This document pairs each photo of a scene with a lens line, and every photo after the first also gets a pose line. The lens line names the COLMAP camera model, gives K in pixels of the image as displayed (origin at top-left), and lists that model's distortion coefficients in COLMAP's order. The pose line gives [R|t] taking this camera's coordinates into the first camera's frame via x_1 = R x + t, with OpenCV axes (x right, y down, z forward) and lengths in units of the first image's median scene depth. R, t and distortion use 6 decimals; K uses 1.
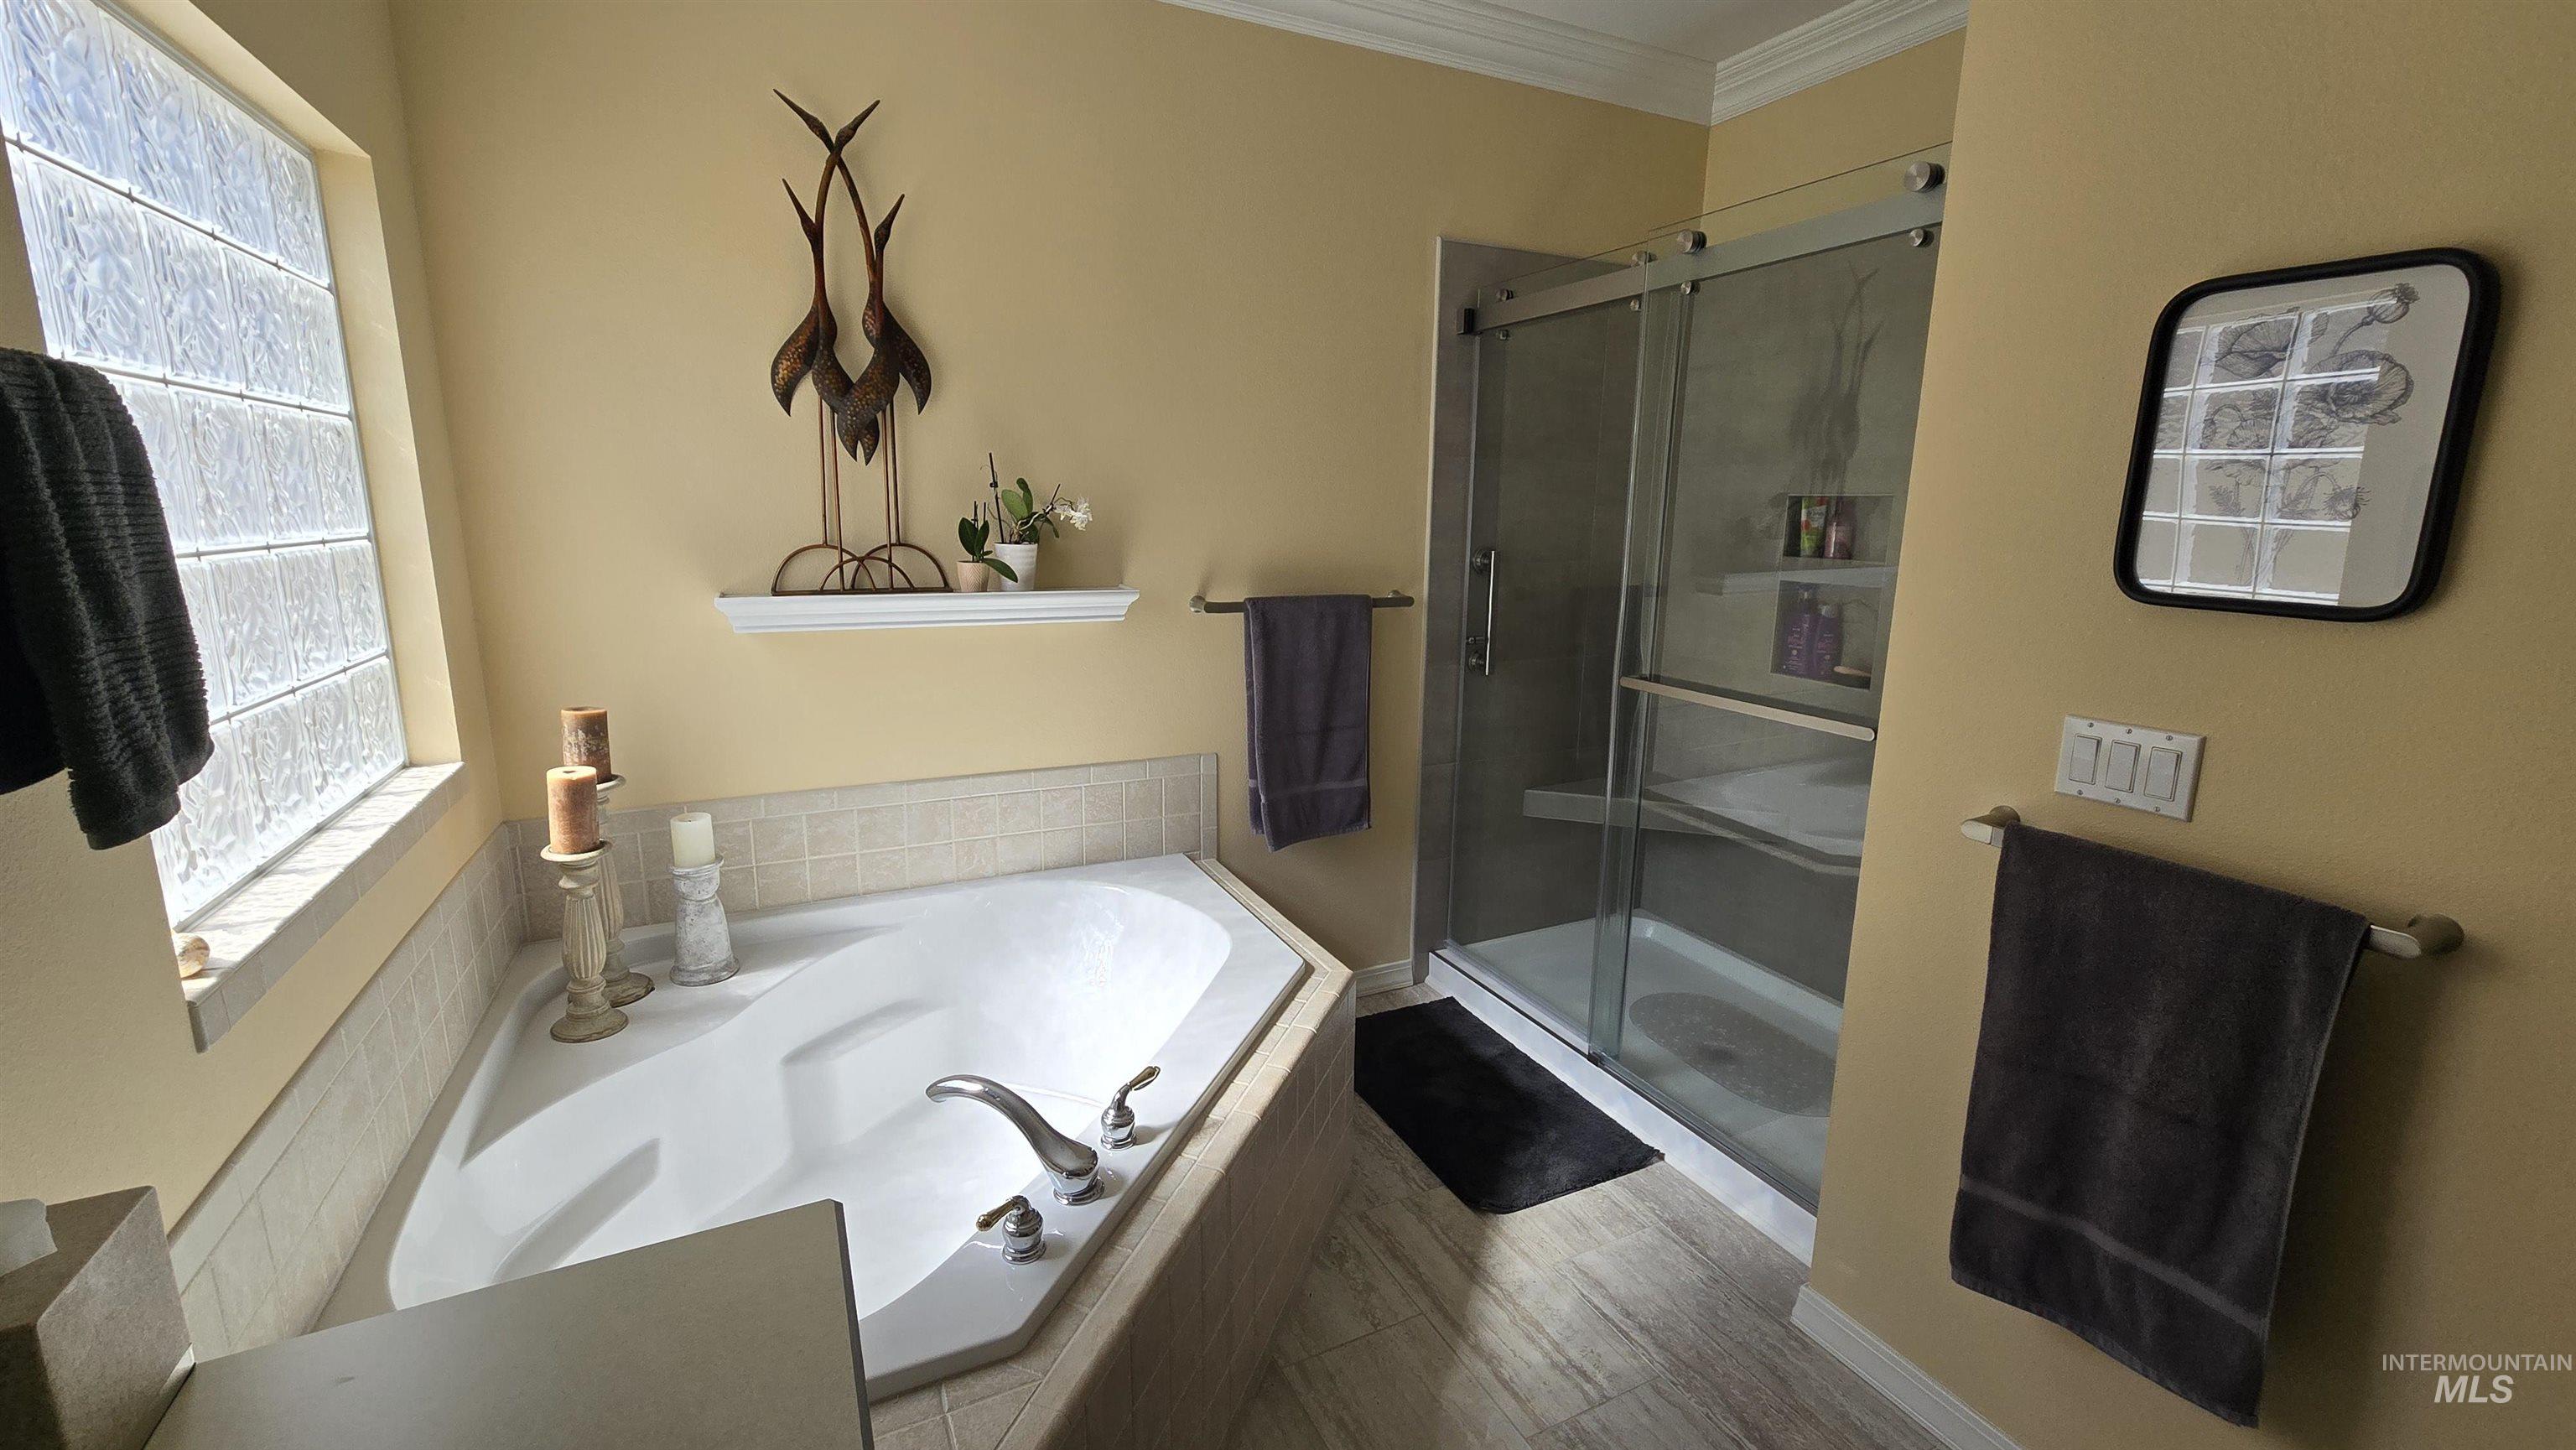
lens RADIAL K [[1054.4, 0, 1291.1], [0, 1054.4, 712.6], [0, 0, 1]] dist [-0.007709, 0.001504]
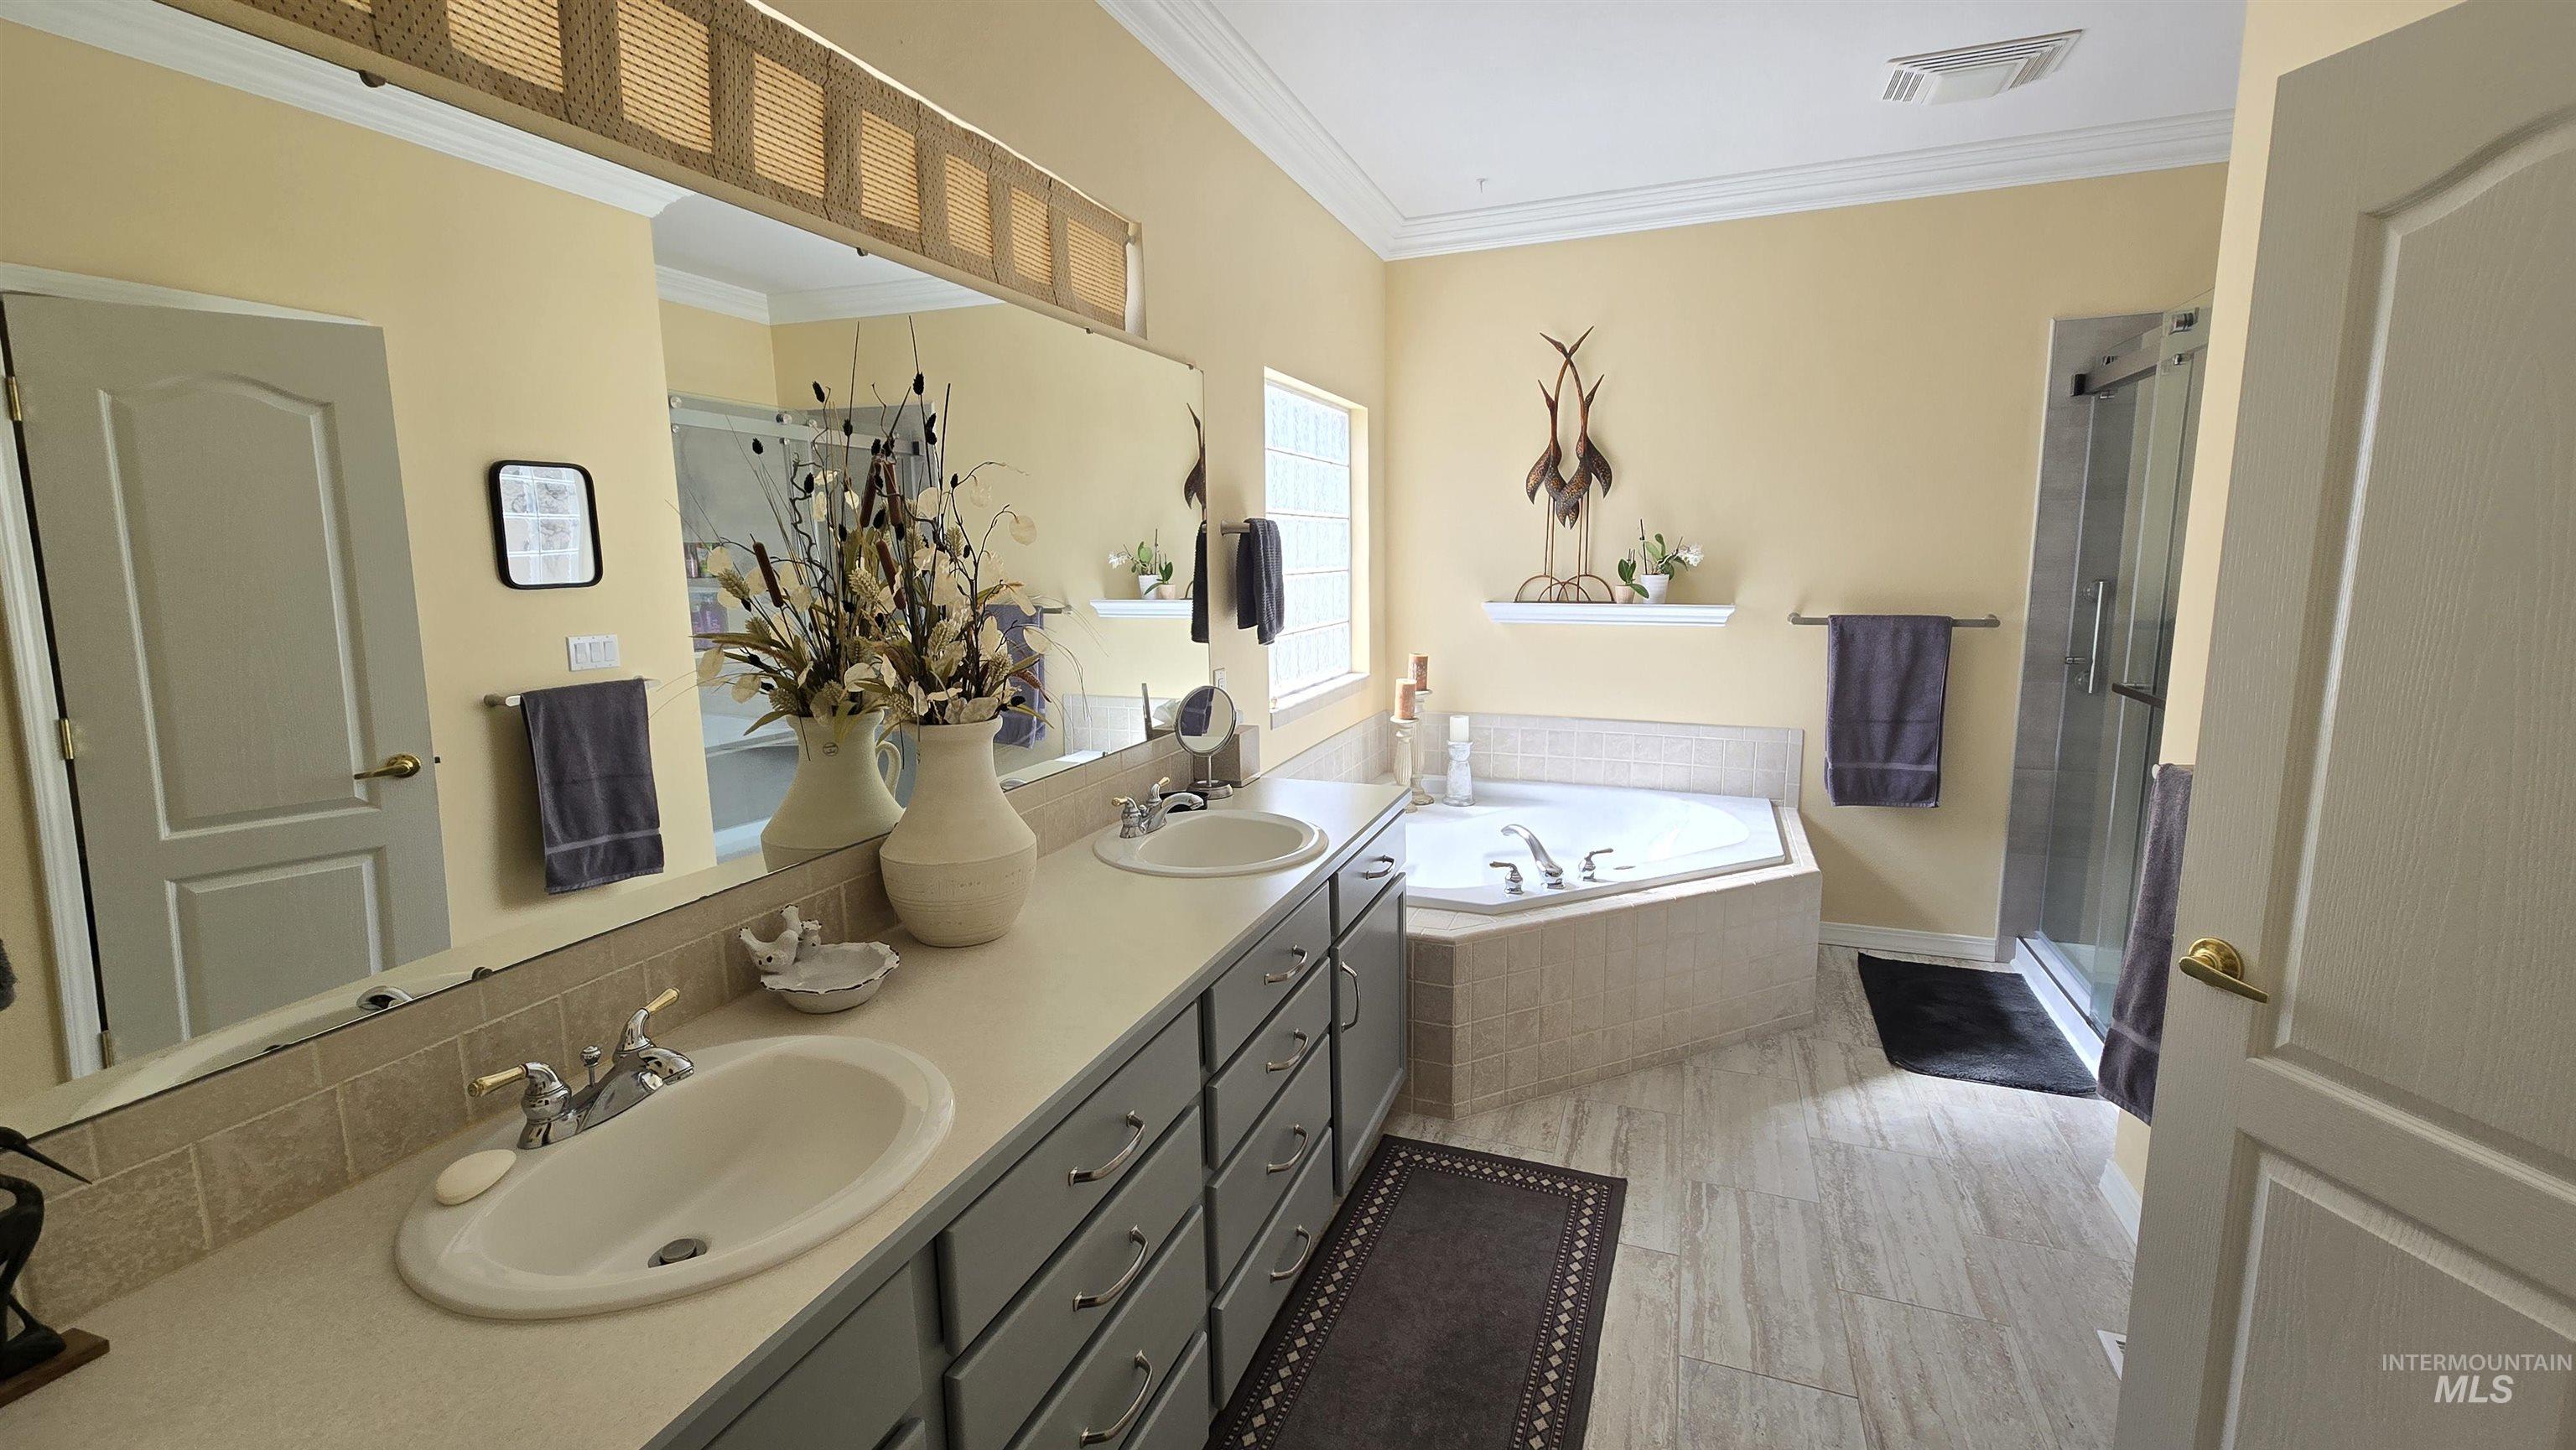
lens RADIAL K [[1054.4, 0, 1289.2], [0, 1054.4, 708.7], [0, 0, 1]] dist [-0.007709, 0.001504]
pose [[0.681236, 0.086395, -0.726948, 0.551222], [-0.120853, 0.992659, 0.004720, 0.102229], [0.722019, 0.084638, 0.686677, -0.486769]]
